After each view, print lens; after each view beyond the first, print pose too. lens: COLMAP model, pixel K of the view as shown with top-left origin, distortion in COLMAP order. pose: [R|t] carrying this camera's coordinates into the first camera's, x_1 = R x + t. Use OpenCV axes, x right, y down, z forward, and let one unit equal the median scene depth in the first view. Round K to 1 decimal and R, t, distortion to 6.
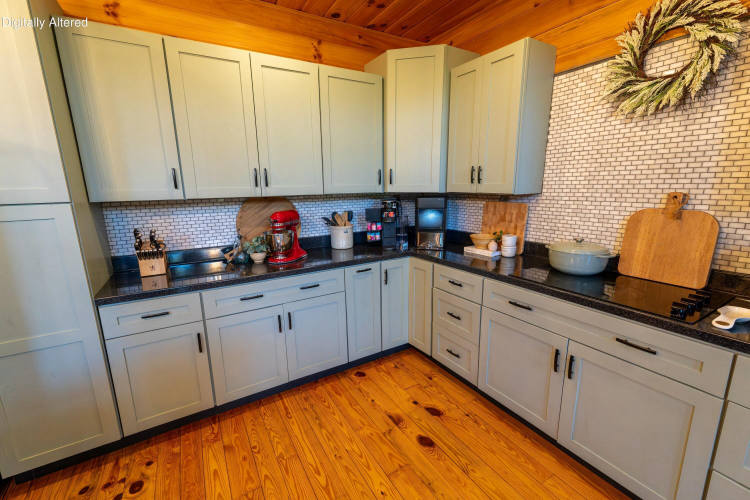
lens RADIAL K [[317.7, 0, 374.0], [0, 317.7, 249.3], [0, 0, 1]] dist [0.008999, -0.000447]
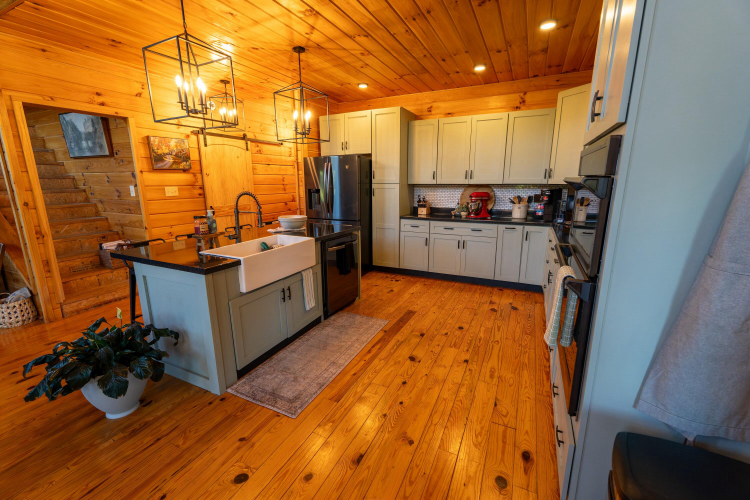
lens RADIAL K [[317.7, 0, 372.9], [0, 317.7, 247.2], [0, 0, 1]] dist [0.008999, -0.000447]
pose [[0.541585, 0.188745, -0.819183, 0.992497], [-0.175662, 0.978366, 0.109286, 0.107746], [0.822088, 0.084712, 0.563024, -0.575040]]
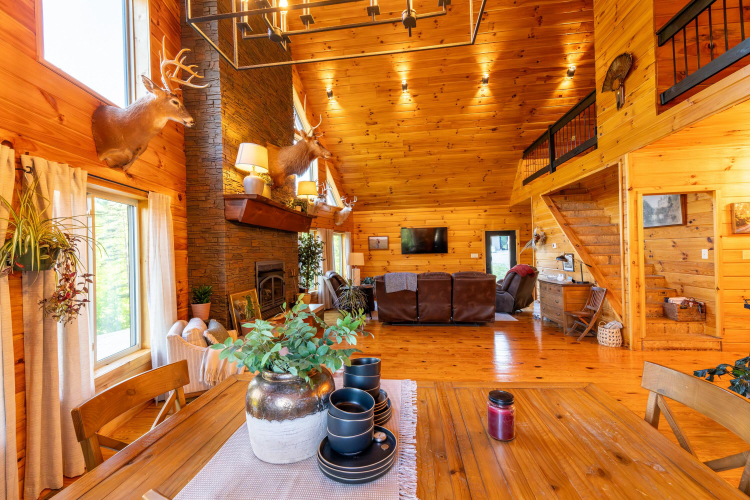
lens RADIAL K [[317.7, 0, 376.0], [0, 317.7, 248.6], [0, 0, 1]] dist [0.008999, -0.000447]
pose [[-0.601620, 0.025011, -0.798391, 2.100332], [-0.128630, 0.983432, 0.127736, 0.310947], [0.788358, 0.179546, -0.588435, -1.730660]]
